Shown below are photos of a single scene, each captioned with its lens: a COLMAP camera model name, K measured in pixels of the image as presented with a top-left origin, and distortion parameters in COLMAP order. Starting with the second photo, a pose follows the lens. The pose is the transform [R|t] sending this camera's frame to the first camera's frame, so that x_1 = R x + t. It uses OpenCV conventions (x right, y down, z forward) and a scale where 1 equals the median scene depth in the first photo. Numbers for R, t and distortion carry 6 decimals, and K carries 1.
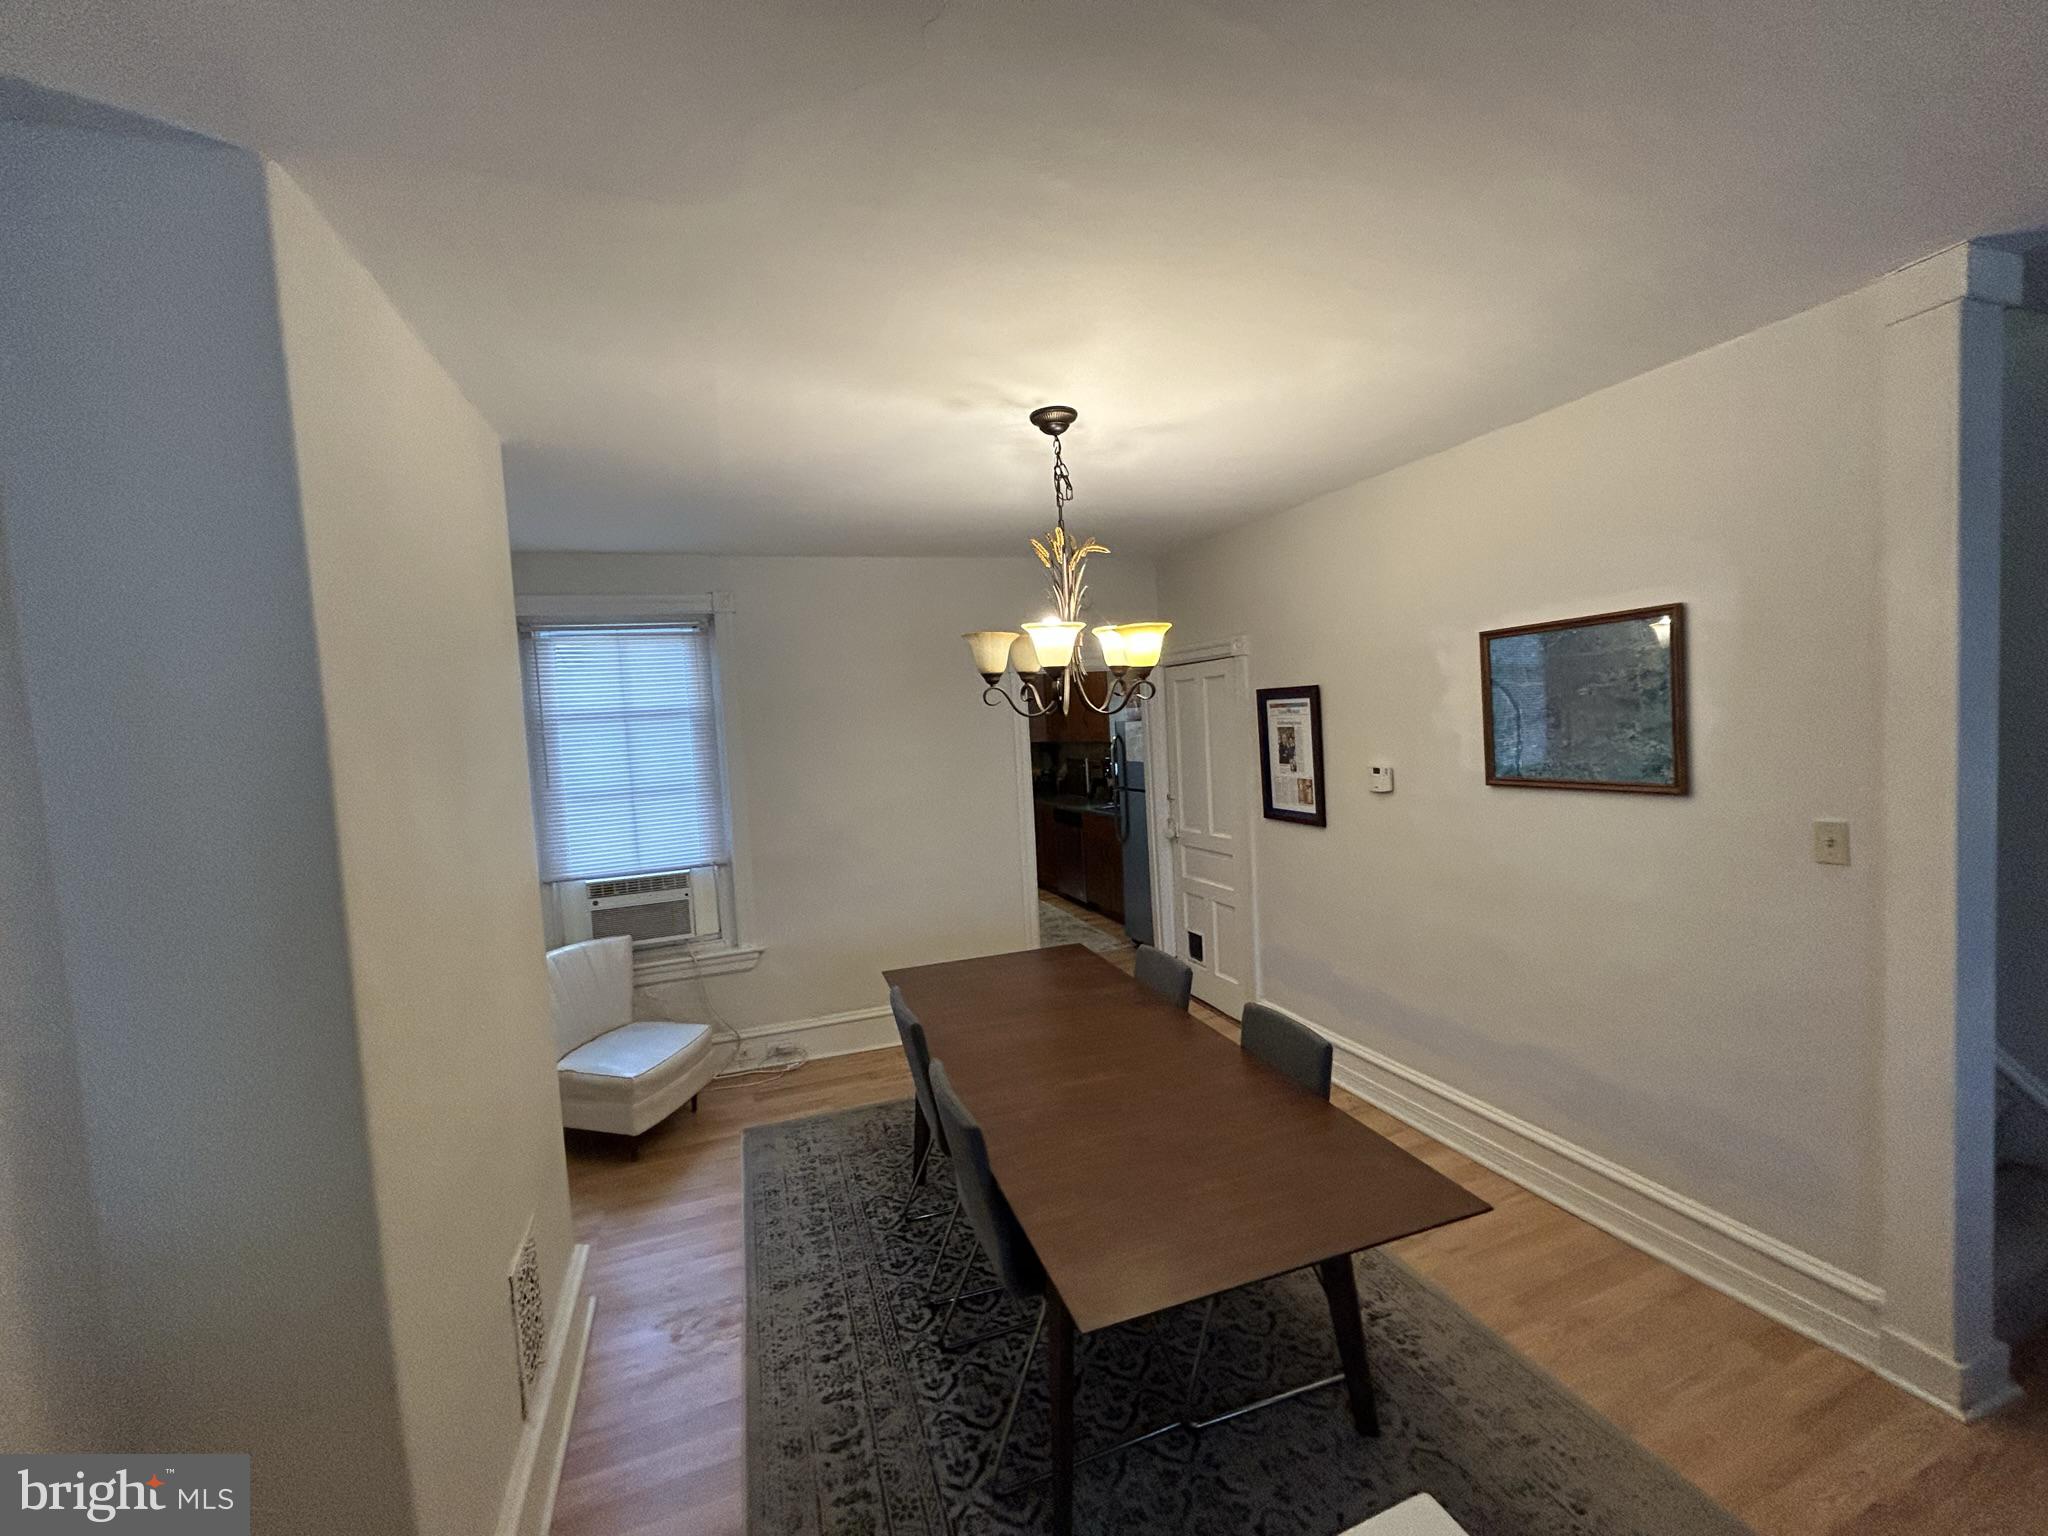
lens RADIAL K [[830.6, 0, 1014.4], [0, 830.6, 766.2], [0, 0, 1]] dist [0.001197, 0.000492]
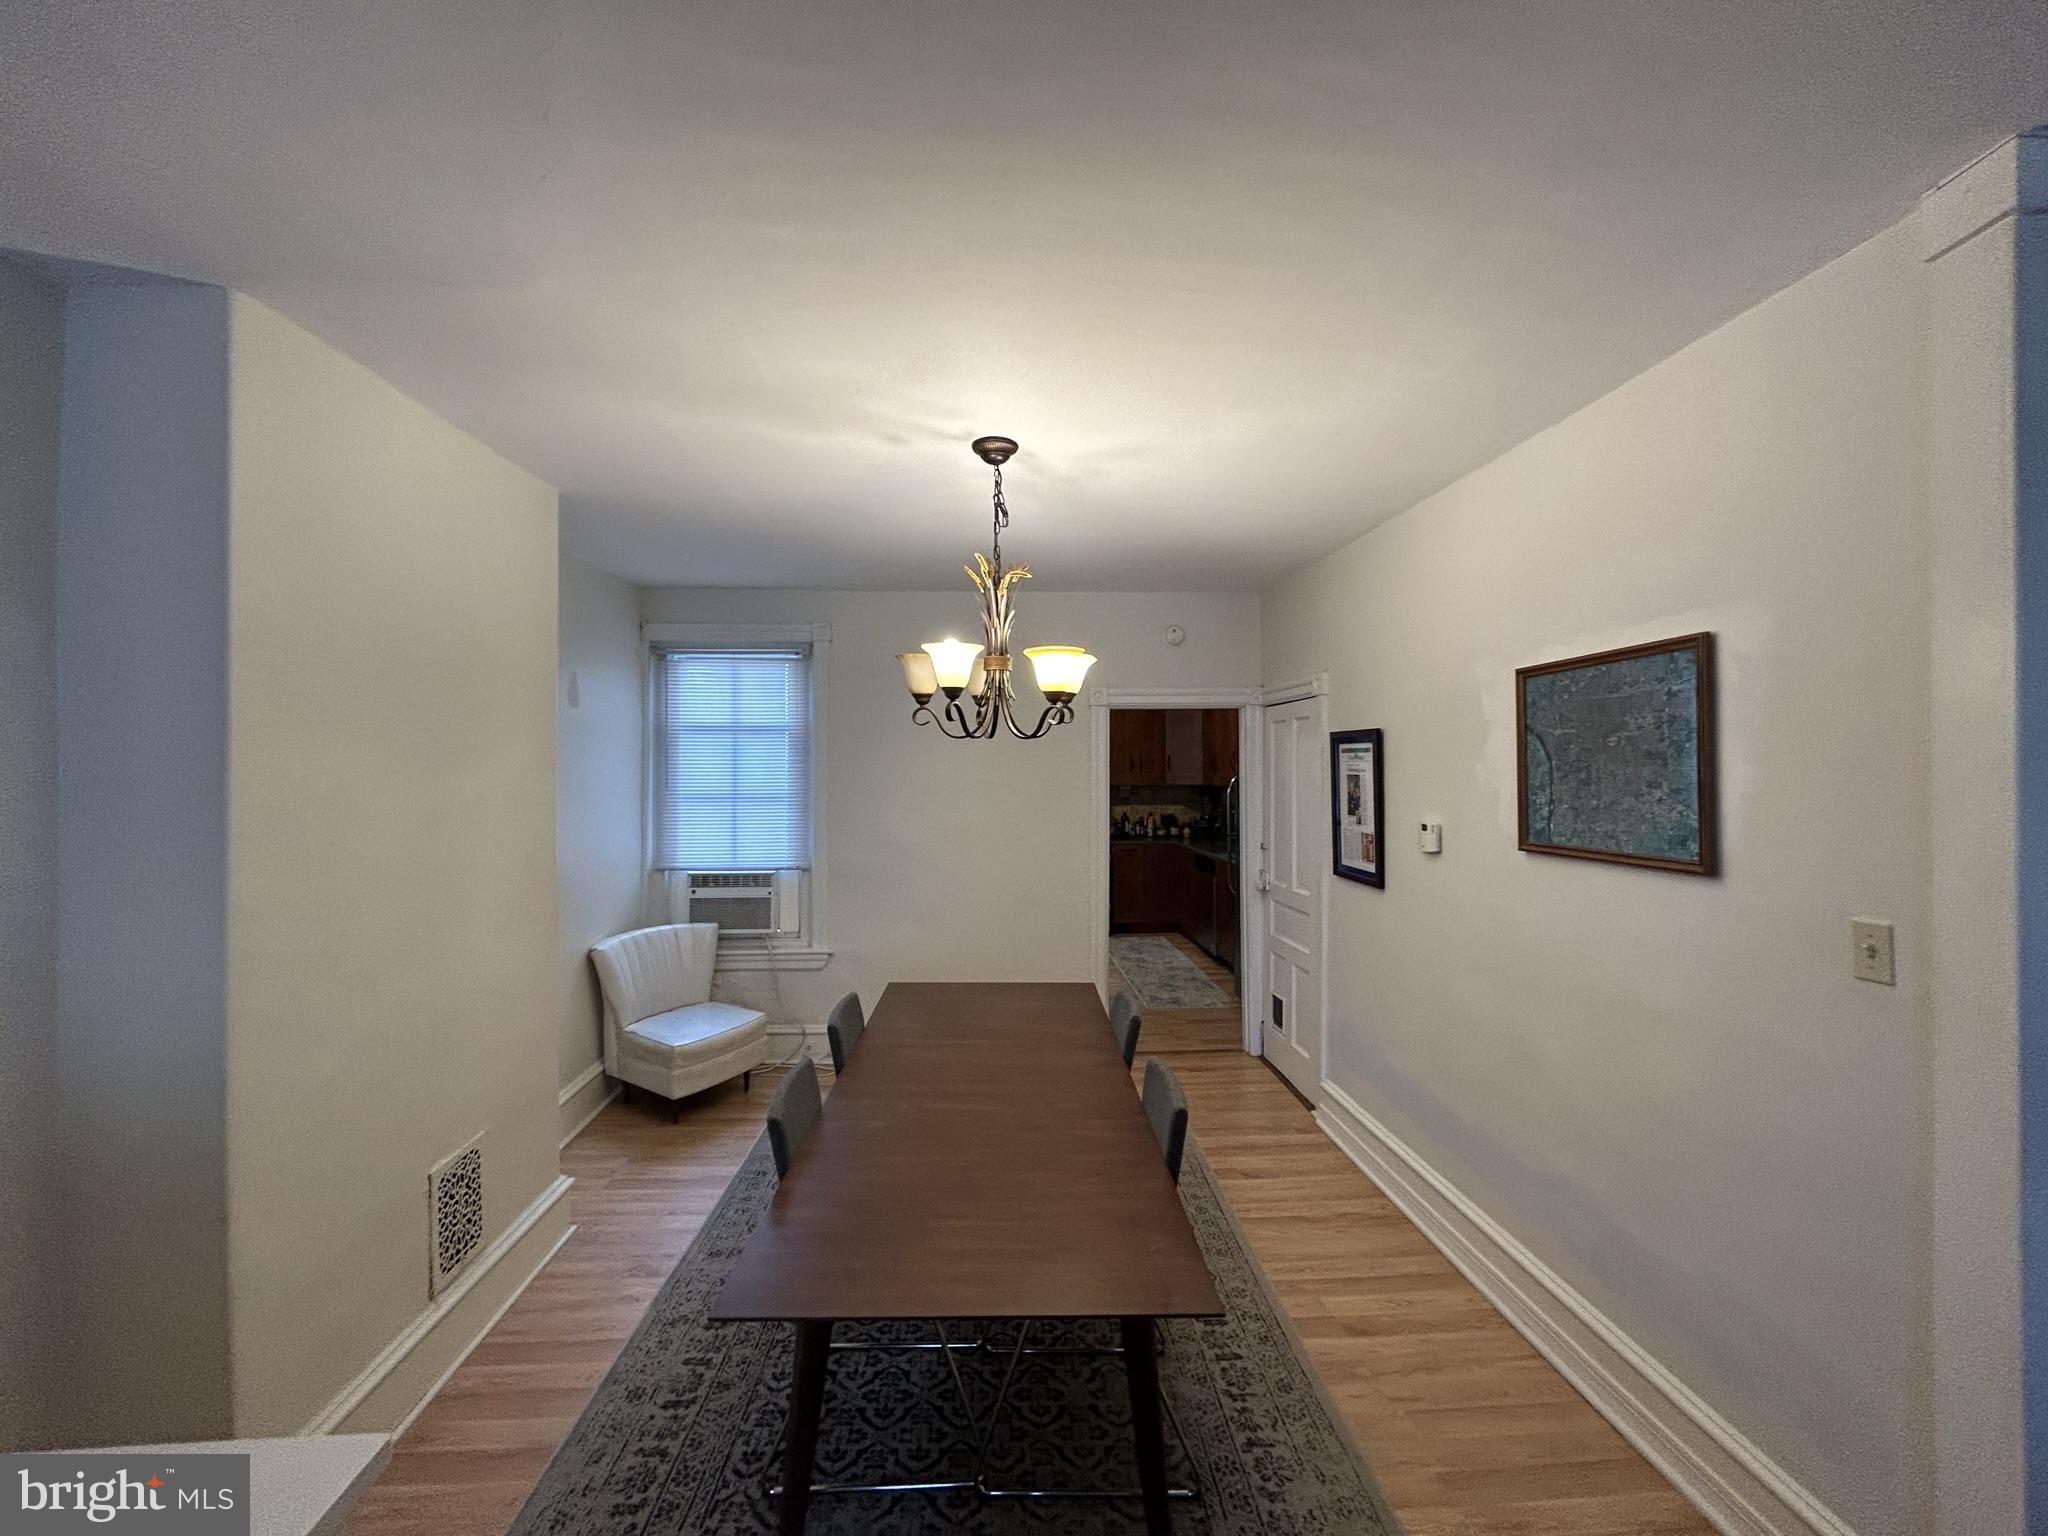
lens RADIAL K [[829.1, 0, 1014.5], [0, 829.1, 766.8], [0, 0, 1]] dist [0.000320, 0.000931]
pose [[0.952582, 0.058183, -0.298667, 0.332923], [-0.073163, 0.996549, -0.039211, 0.008962], [0.295355, 0.059203, 0.953551, 0.047180]]
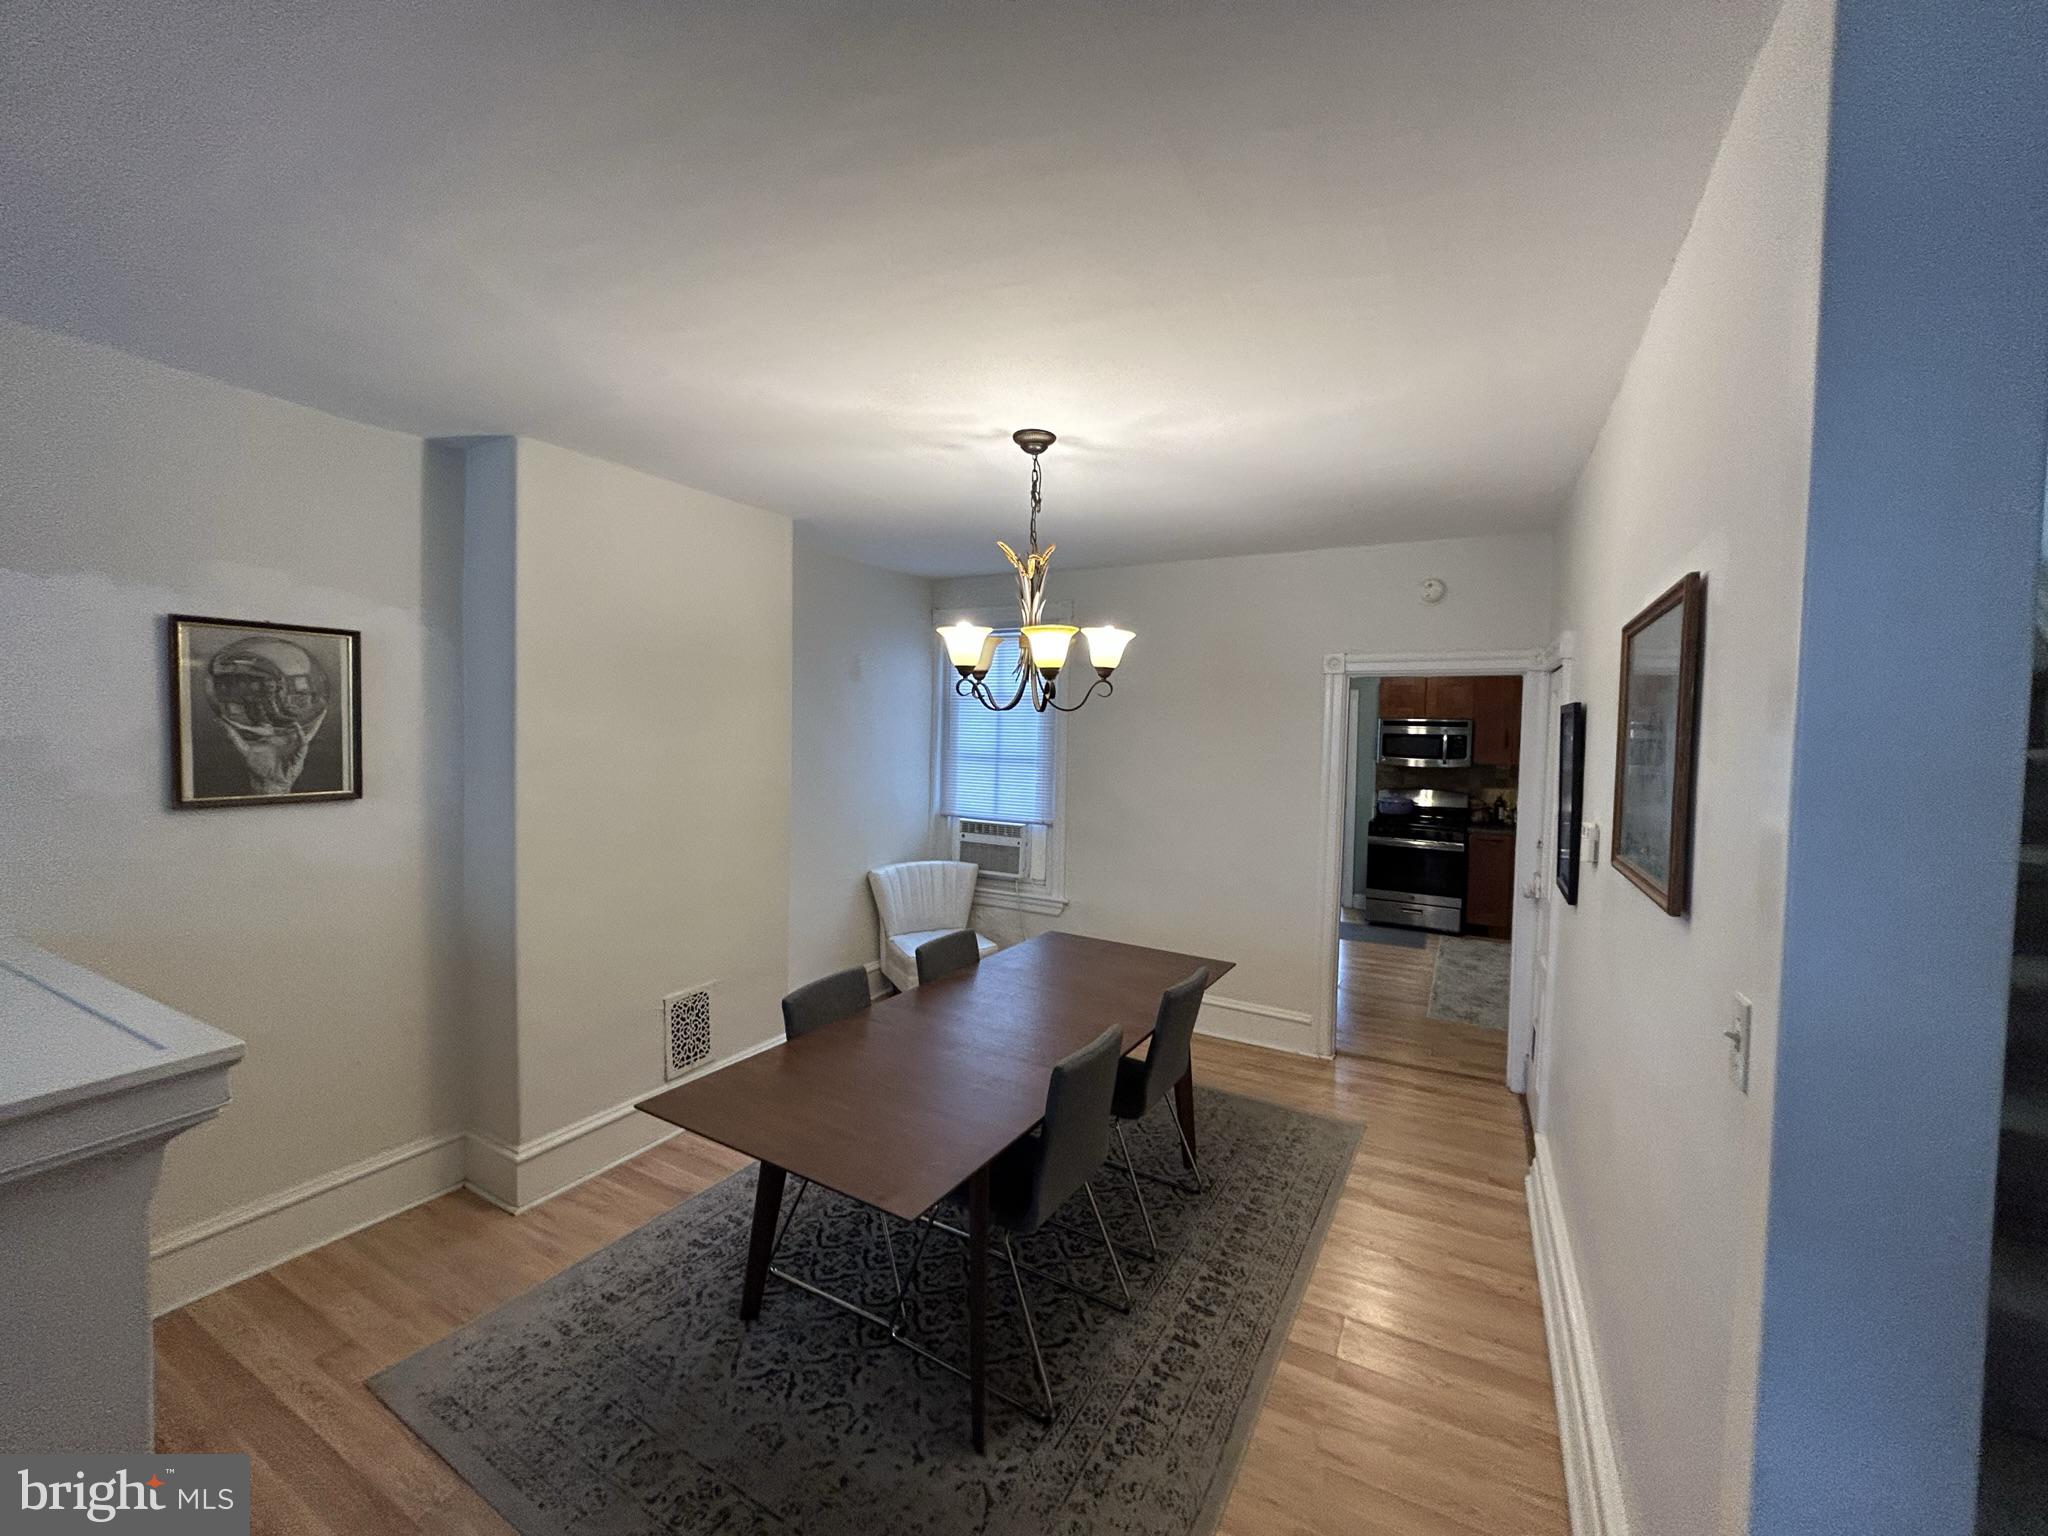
lens RADIAL K [[830.6, 0, 1014.4], [0, 830.6, 766.2], [0, 0, 1]] dist [0.001197, 0.000492]
pose [[0.646207, 0.109922, -0.755204, 0.755842], [-0.104720, 0.992984, 0.054925, -0.041157], [0.755943, 0.043592, 0.653184, 0.239123]]
